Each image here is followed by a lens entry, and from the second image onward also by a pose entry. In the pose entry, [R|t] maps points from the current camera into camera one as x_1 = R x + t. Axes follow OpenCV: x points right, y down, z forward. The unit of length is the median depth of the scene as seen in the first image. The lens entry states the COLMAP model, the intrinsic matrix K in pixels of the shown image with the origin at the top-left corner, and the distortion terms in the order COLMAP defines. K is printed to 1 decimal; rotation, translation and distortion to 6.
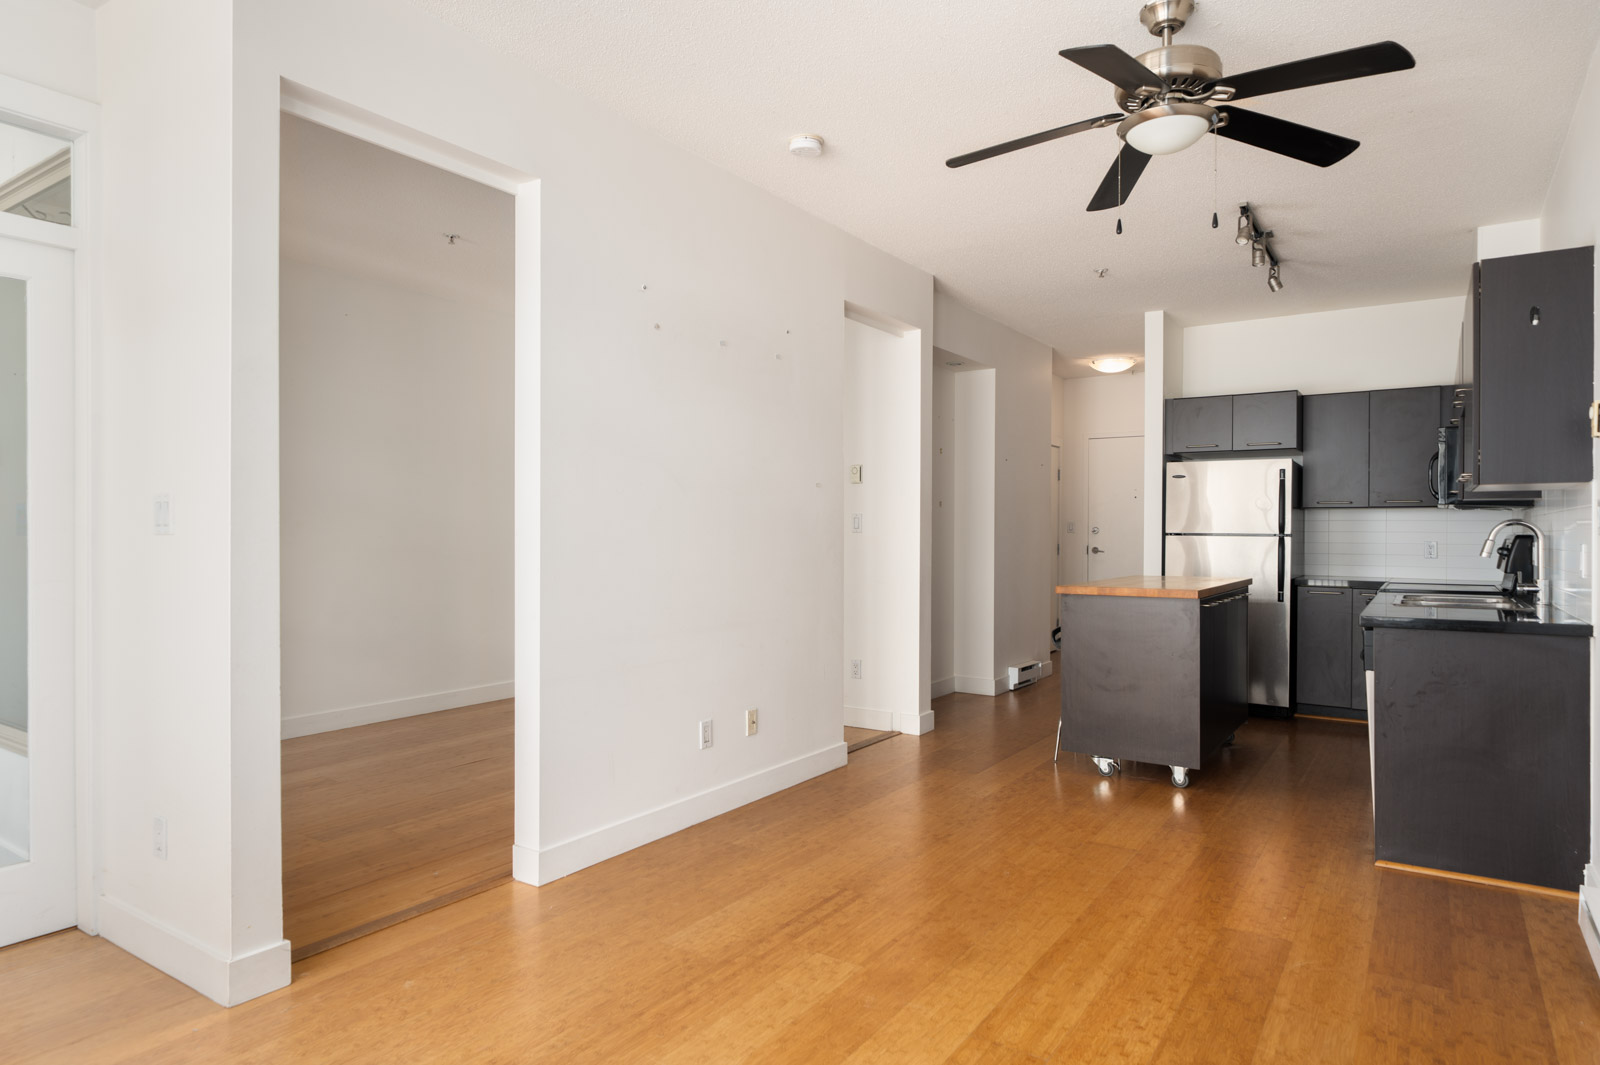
lens RADIAL K [[931.0, 0, 803.8], [0, 931.0, 530.9], [0, 0, 1]] dist [0.001375, 0.001320]
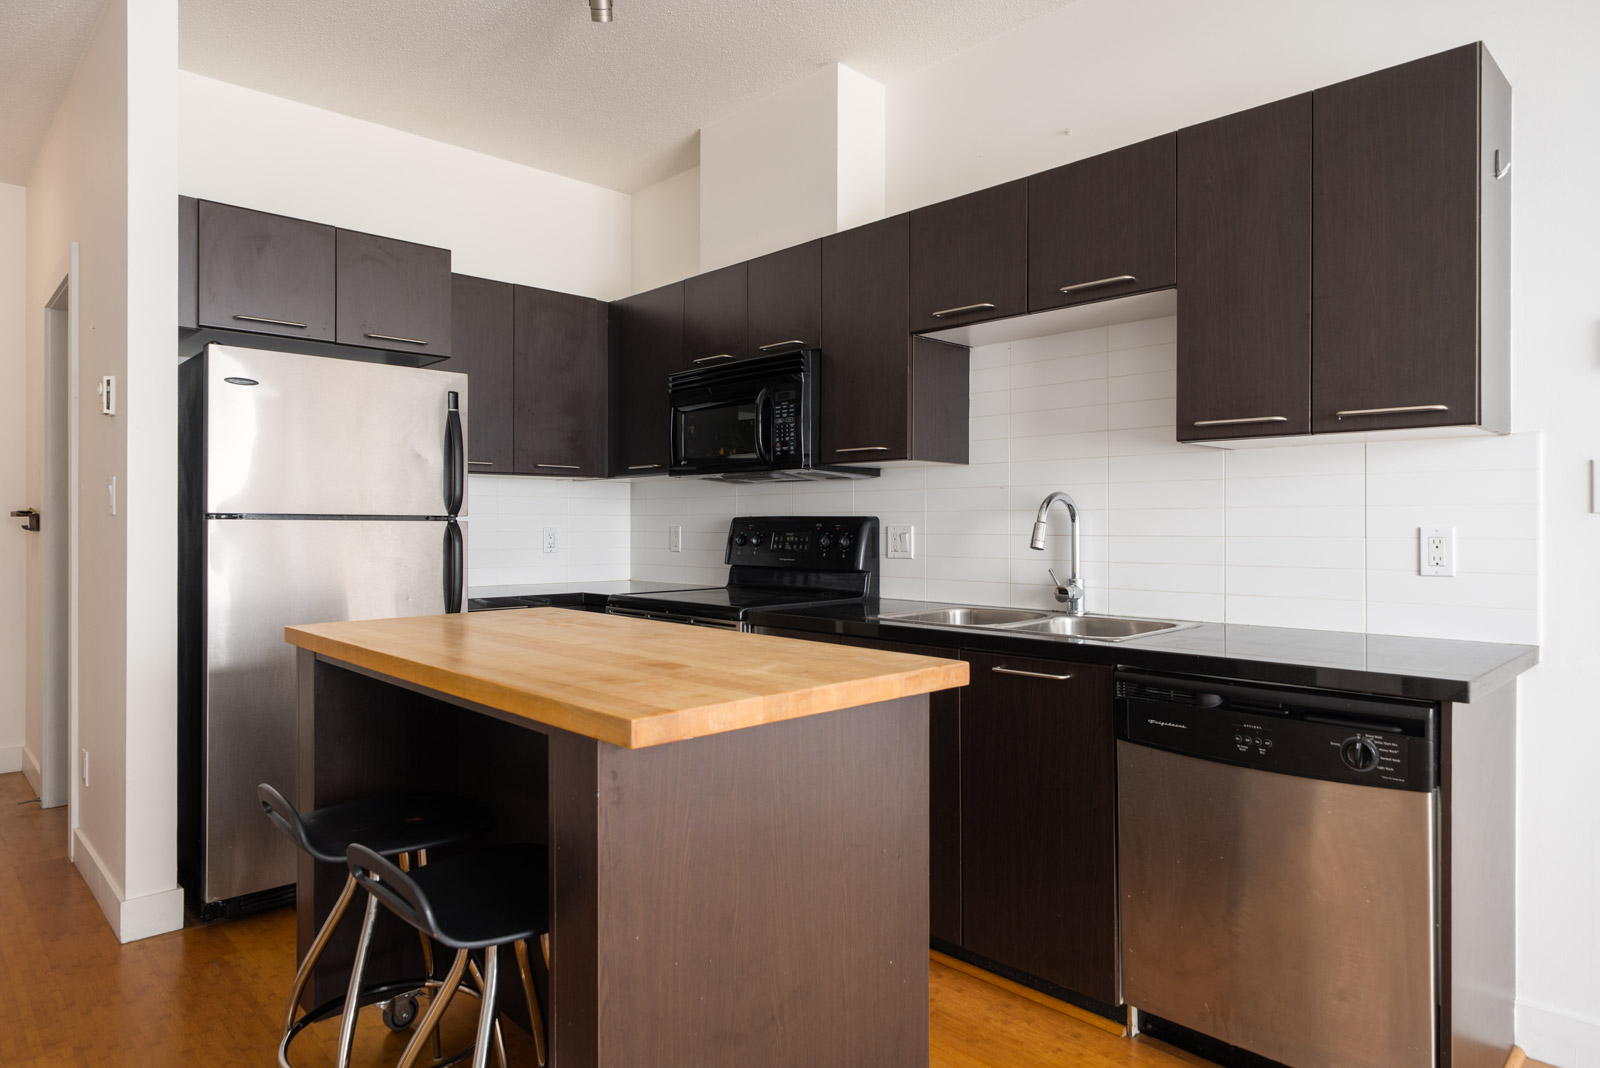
lens RADIAL K [[931.0, 0, 790.4], [0, 931.0, 526.9], [0, 0, 1]] dist [0.001375, 0.001320]
pose [[0.204752, -0.011297, 0.978749, 0.060130], [0.000116, 0.999934, 0.011517, 0.006005], [-0.978814, -0.002245, 0.204740, 1.138851]]
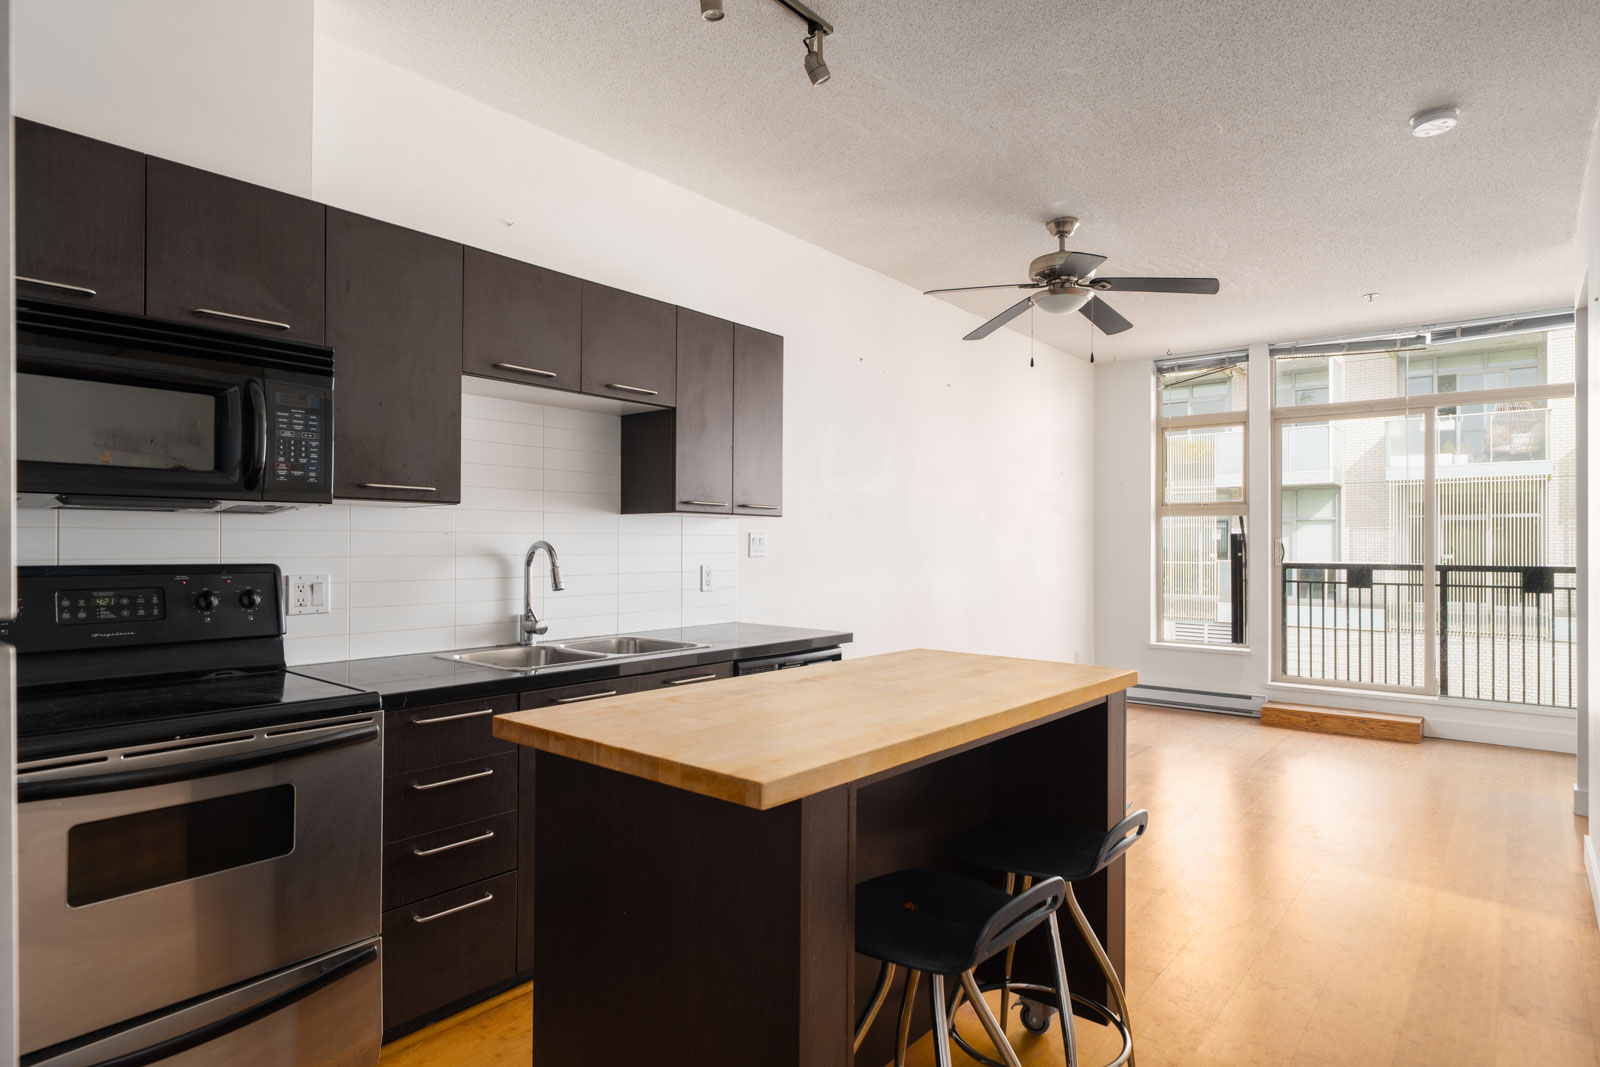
lens RADIAL K [[875.3, 0, 793.6], [0, 875.3, 536.2], [0, 0, 1]] dist [-0.000323, 0.004488]
pose [[-0.994547, -0.008380, 0.103950, 0.506145], [-0.009315, 0.999920, -0.008513, -0.012366], [-0.103870, -0.009435, -0.994546, 1.863325]]
